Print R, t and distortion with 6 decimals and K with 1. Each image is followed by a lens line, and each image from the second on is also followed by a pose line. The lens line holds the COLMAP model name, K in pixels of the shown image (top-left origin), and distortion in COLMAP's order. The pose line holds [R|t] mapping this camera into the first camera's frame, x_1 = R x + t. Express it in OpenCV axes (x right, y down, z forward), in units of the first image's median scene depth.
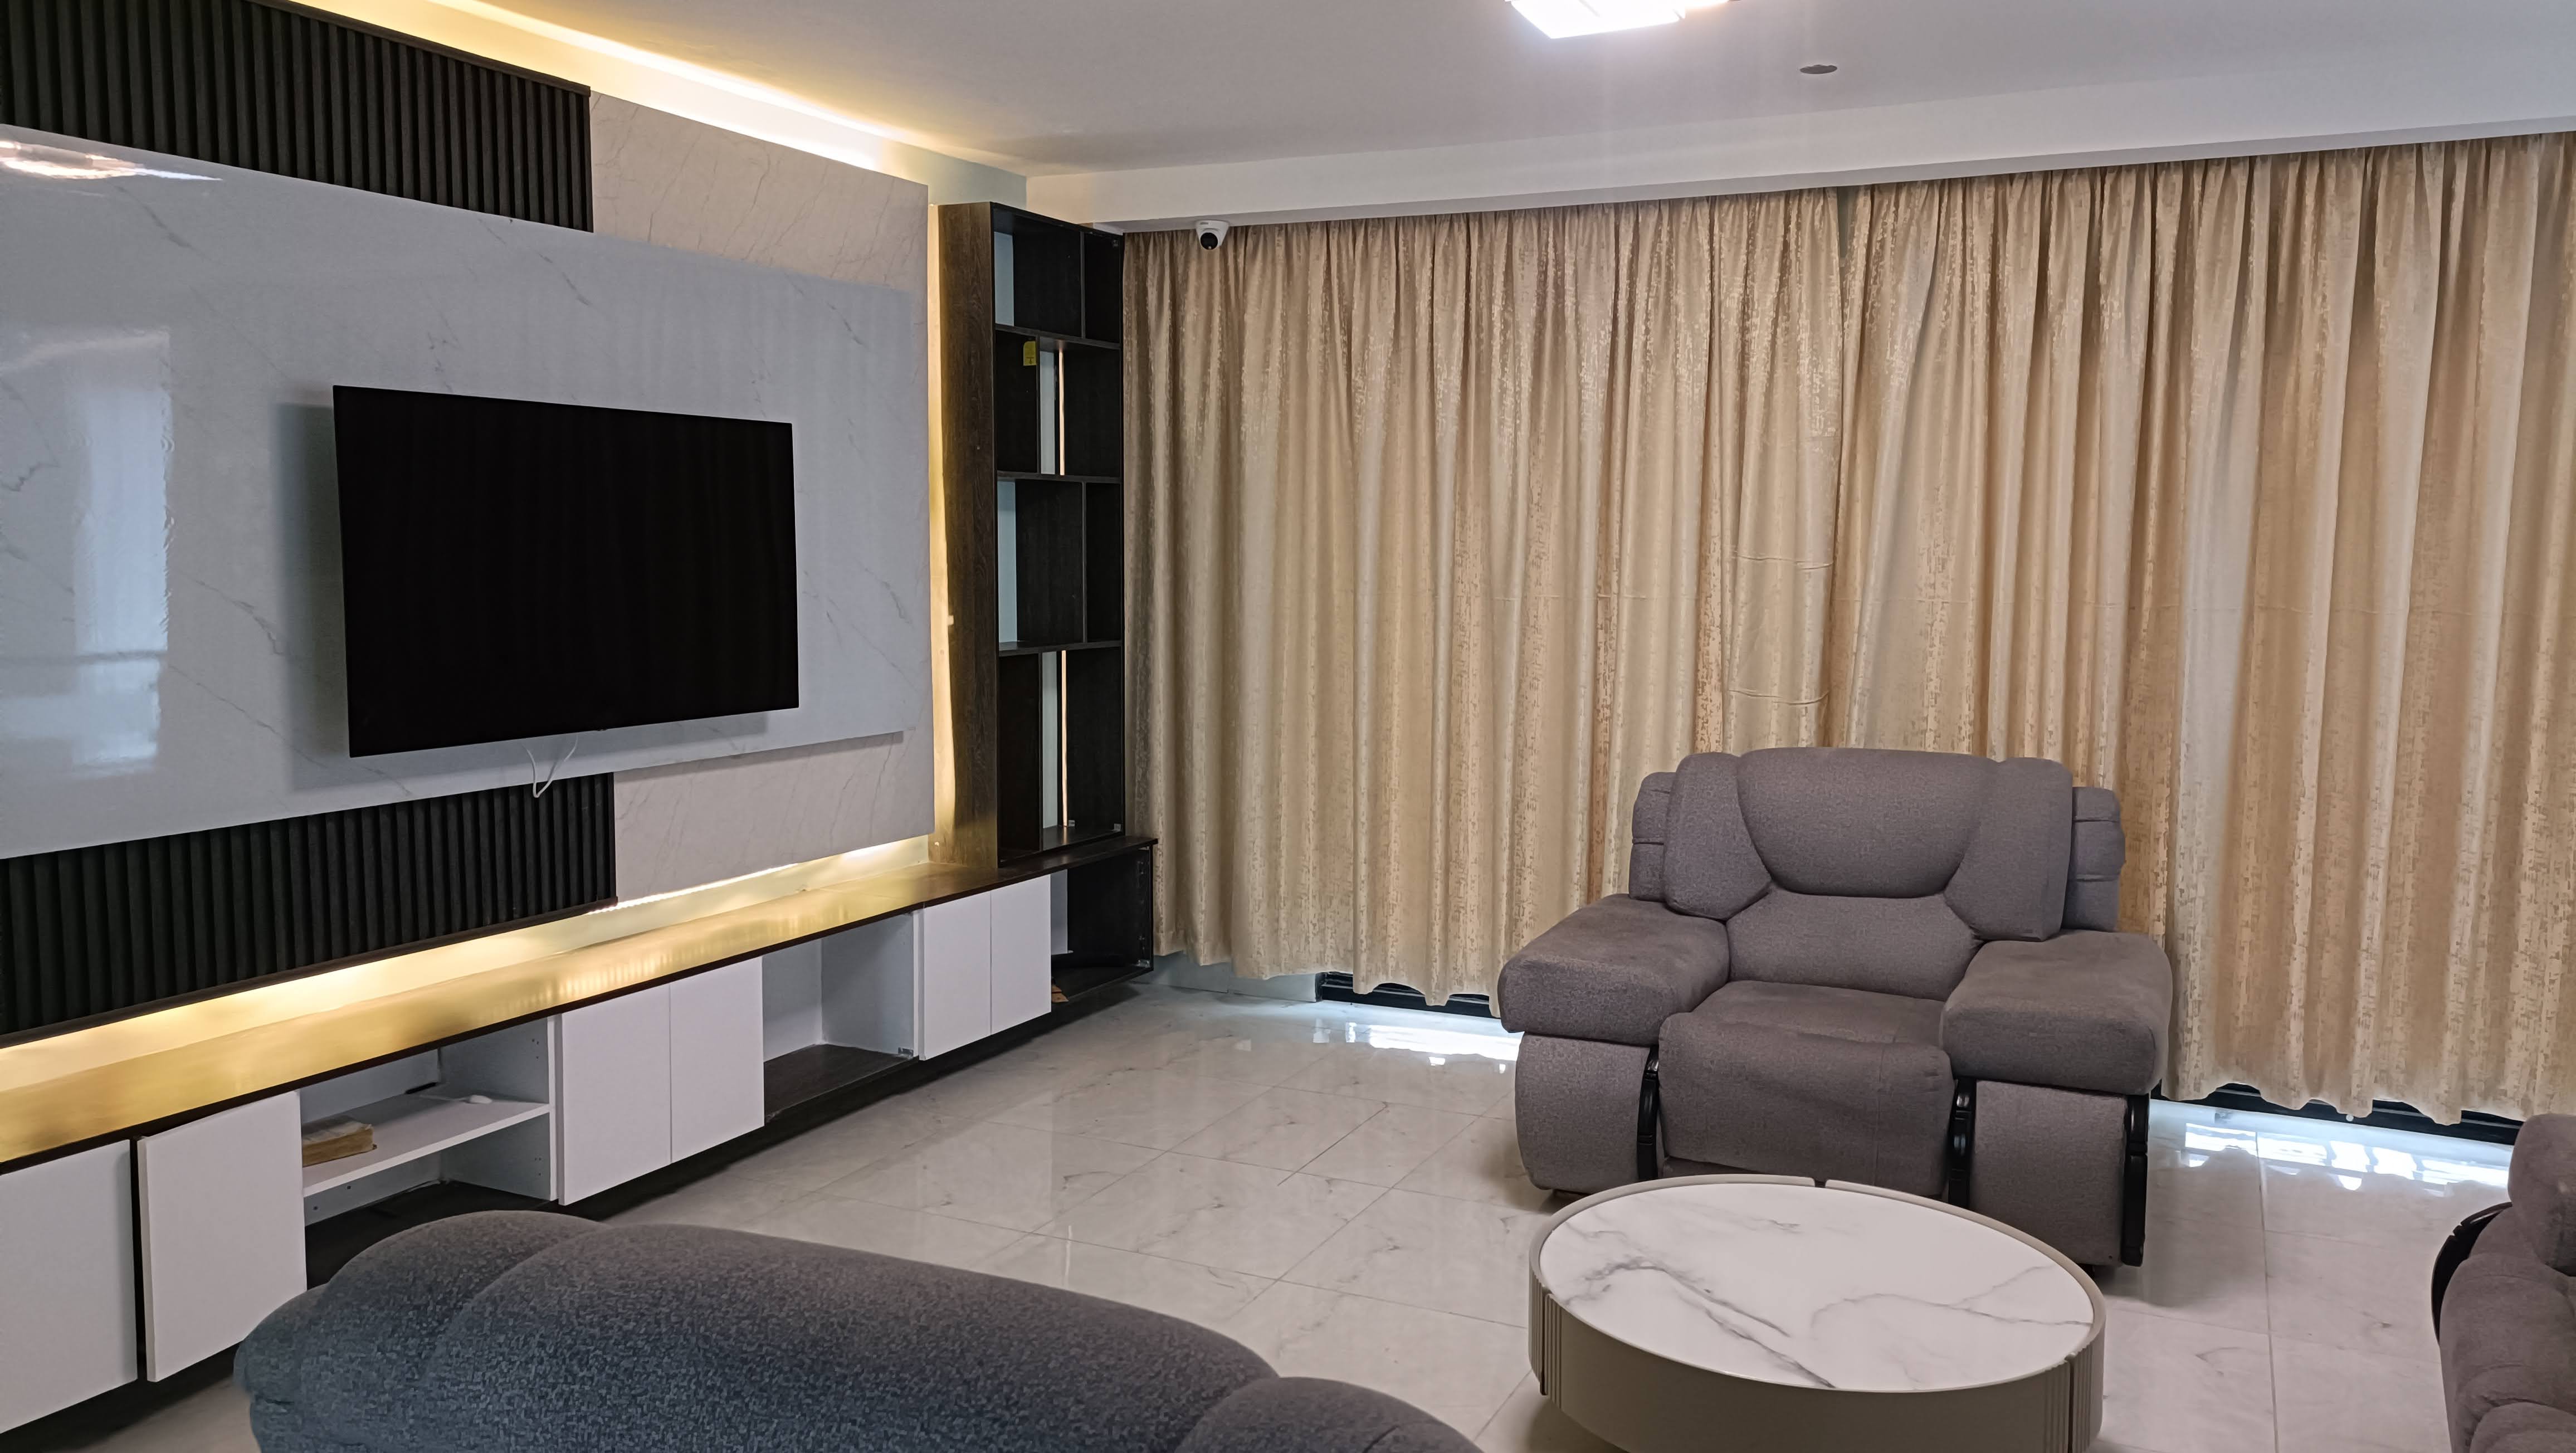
lens RADIAL K [[1880.1, 0, 1303.2], [0, 1880.1, 717.3], [0, 0, 1]] dist [0.071545, -0.073327]
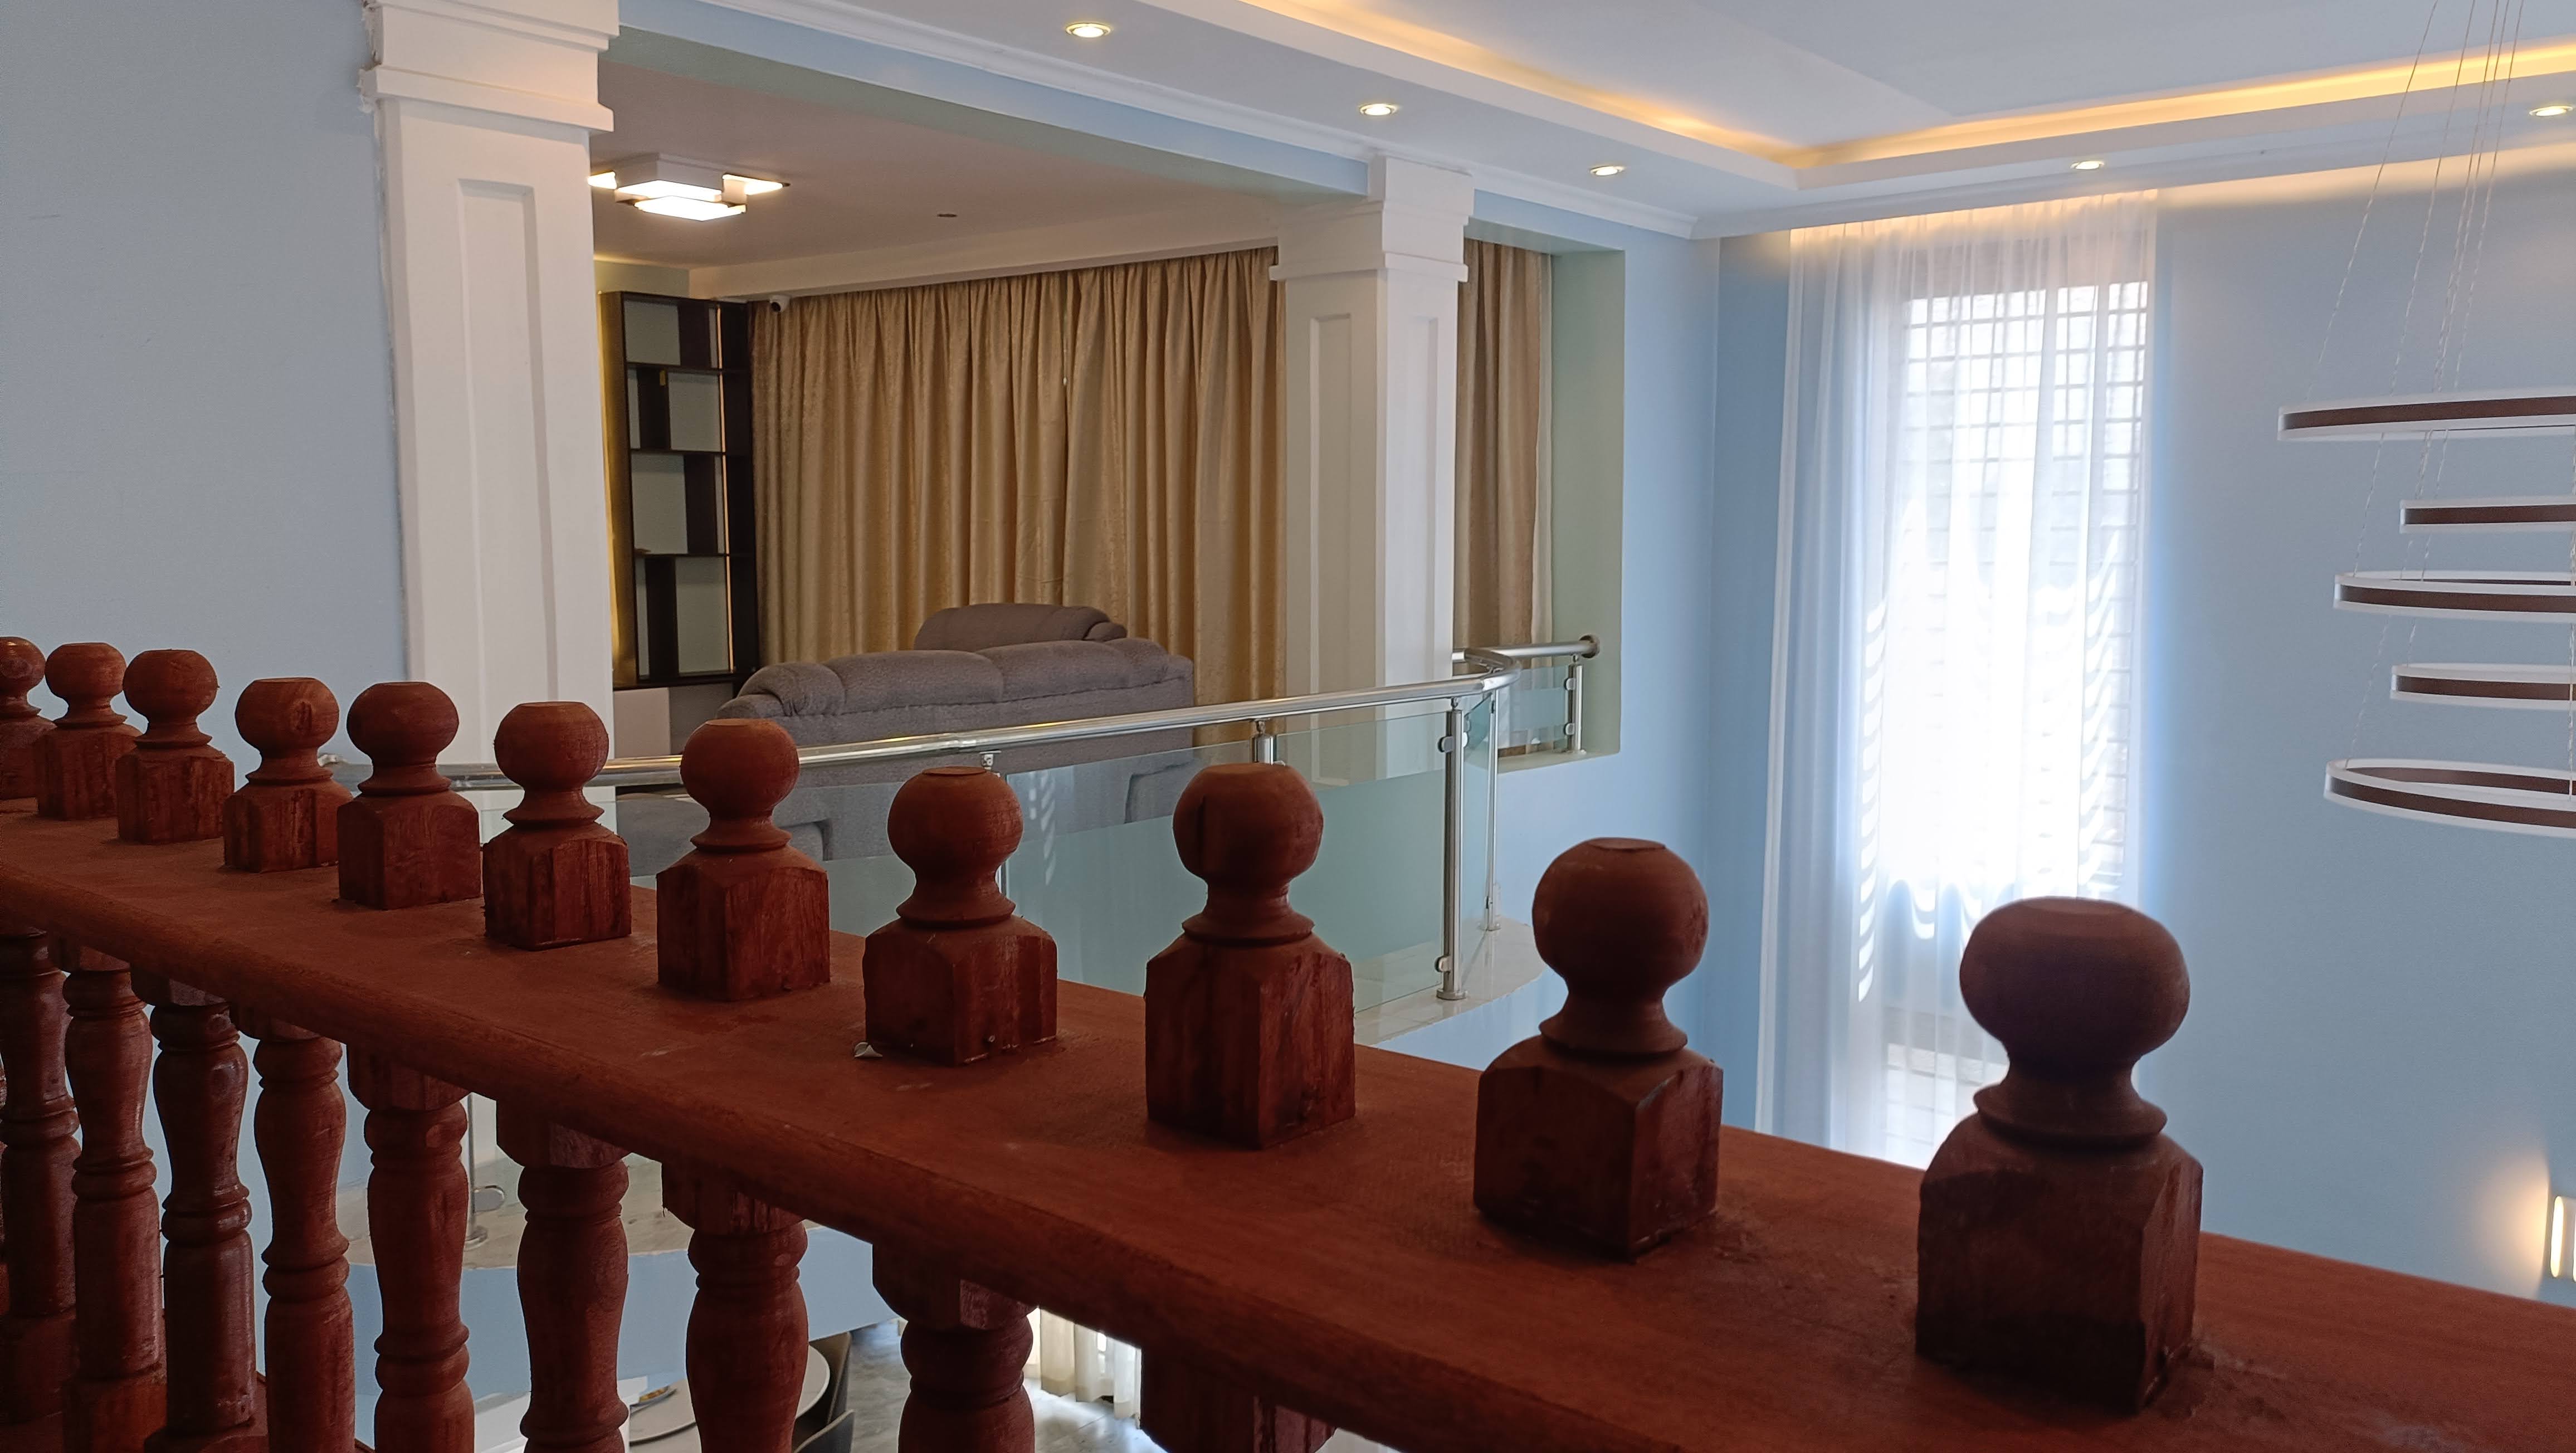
lens RADIAL K [[1891.1, 0, 1297.5], [0, 1891.1, 721.2], [0, 0, 1]] dist [0.038269, -0.002604]
pose [[0.971836, 0.018248, -0.234950, 0.904330], [-0.016399, 0.999817, 0.009824, 0.097165], [0.235086, -0.005694, 0.971958, -0.579322]]
